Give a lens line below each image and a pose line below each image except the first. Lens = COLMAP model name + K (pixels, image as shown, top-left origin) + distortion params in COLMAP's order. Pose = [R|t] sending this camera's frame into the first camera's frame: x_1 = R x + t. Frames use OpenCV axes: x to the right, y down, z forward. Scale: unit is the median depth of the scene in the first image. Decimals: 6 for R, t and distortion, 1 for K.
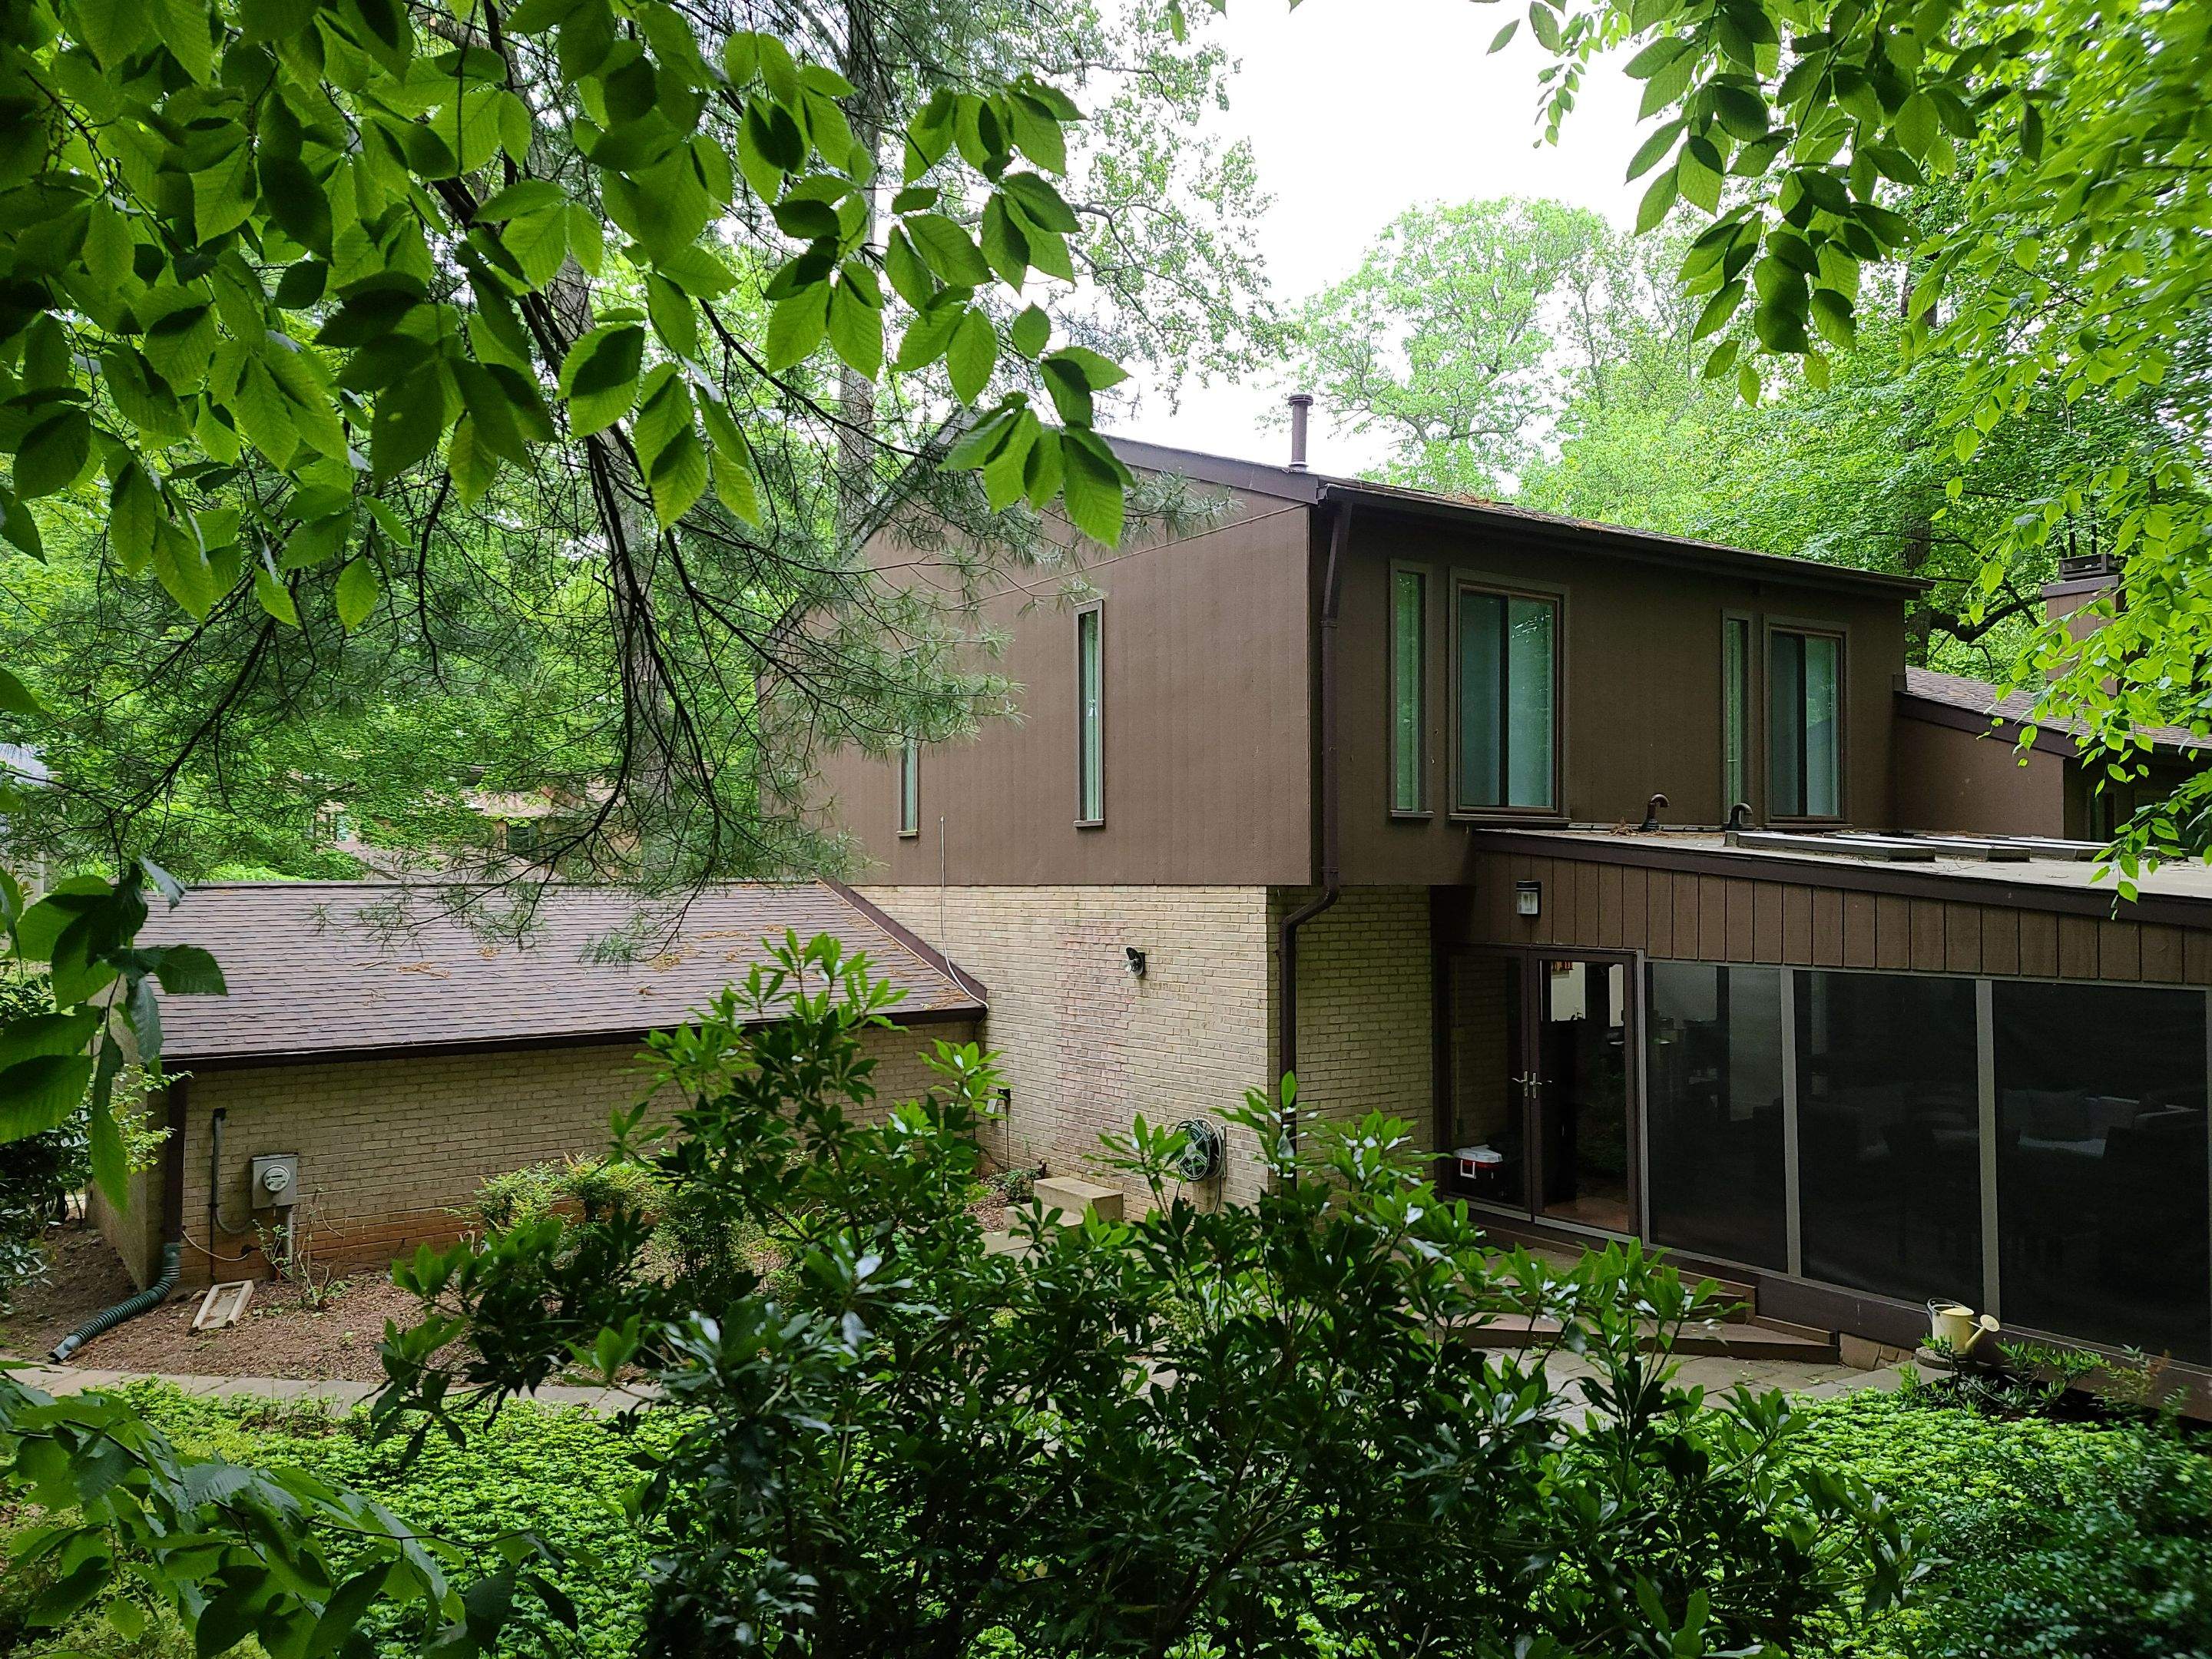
lens RADIAL K [[1607.8, 0, 1097.3], [0, 1607.8, 833.6], [0, 0, 1]] dist [0.048522, -0.002094]
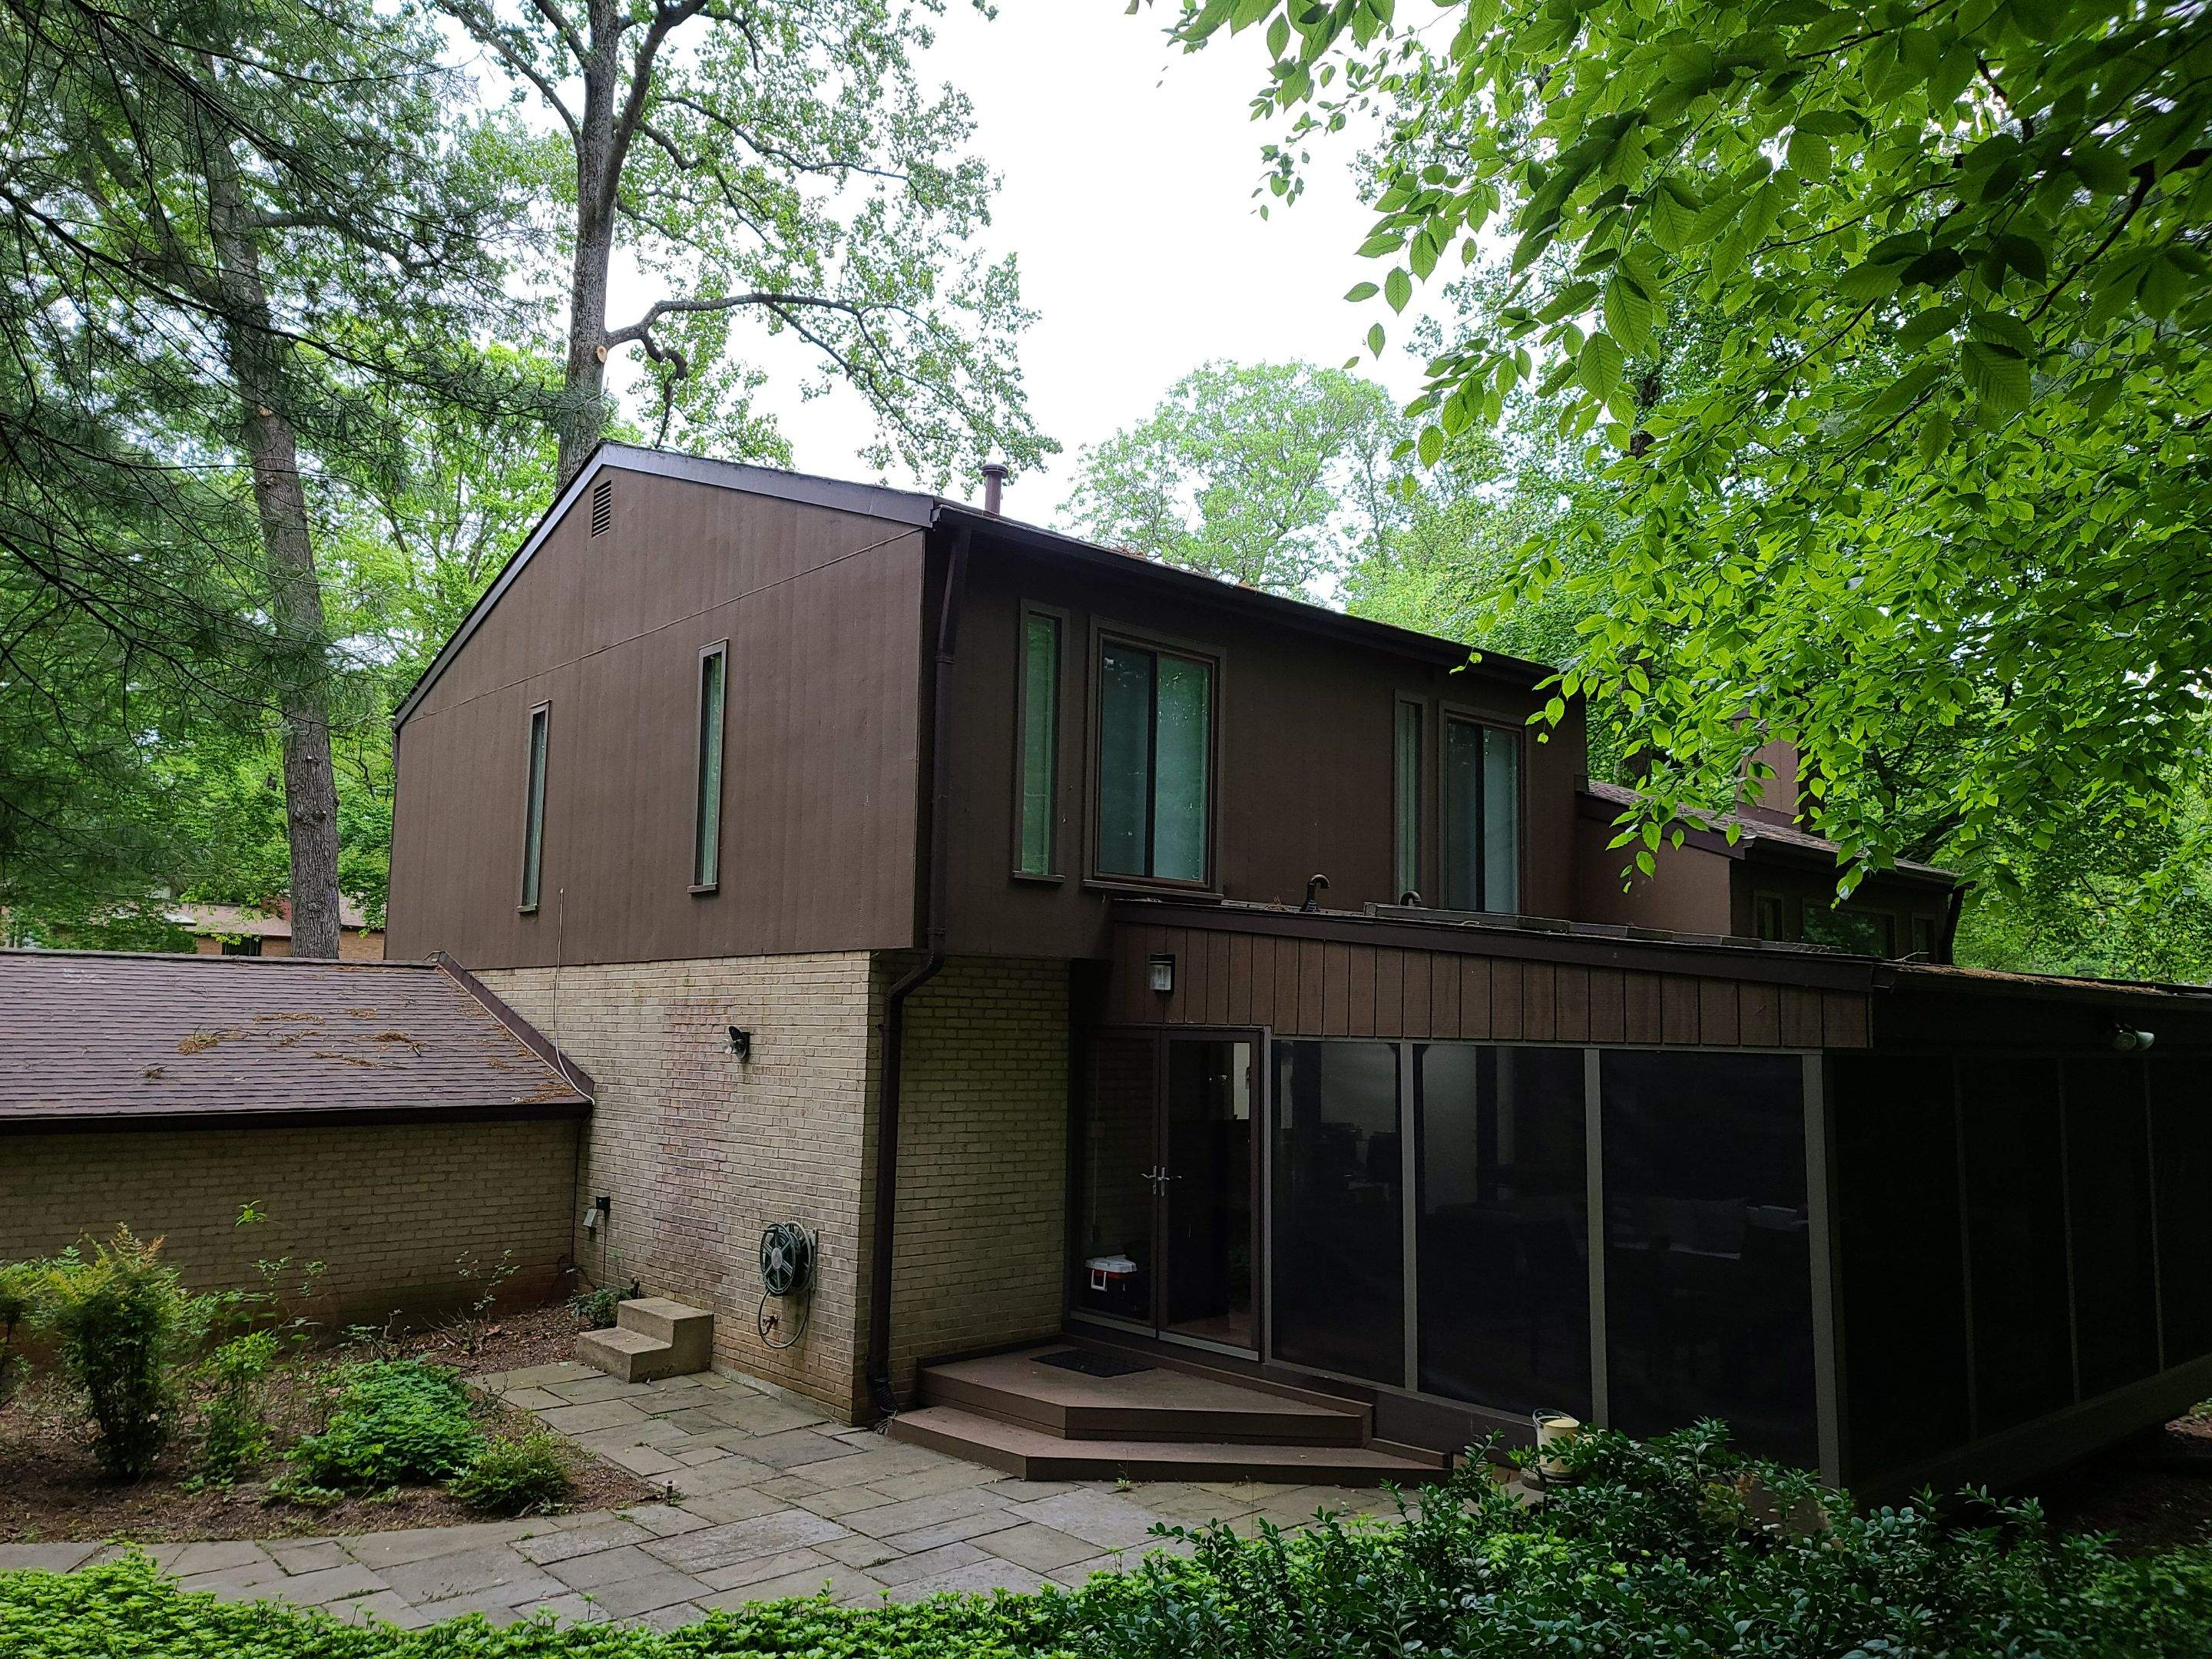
lens RADIAL K [[1605.8, 0, 1110.4], [0, 1605.8, 836.2], [0, 0, 1]] dist [0.145514, -0.406397]
pose [[0.991594, 0.035654, 0.124383, 0.110003], [-0.024584, 0.995690, -0.089426, 0.040688], [-0.127035, 0.085617, 0.988196, 0.087980]]
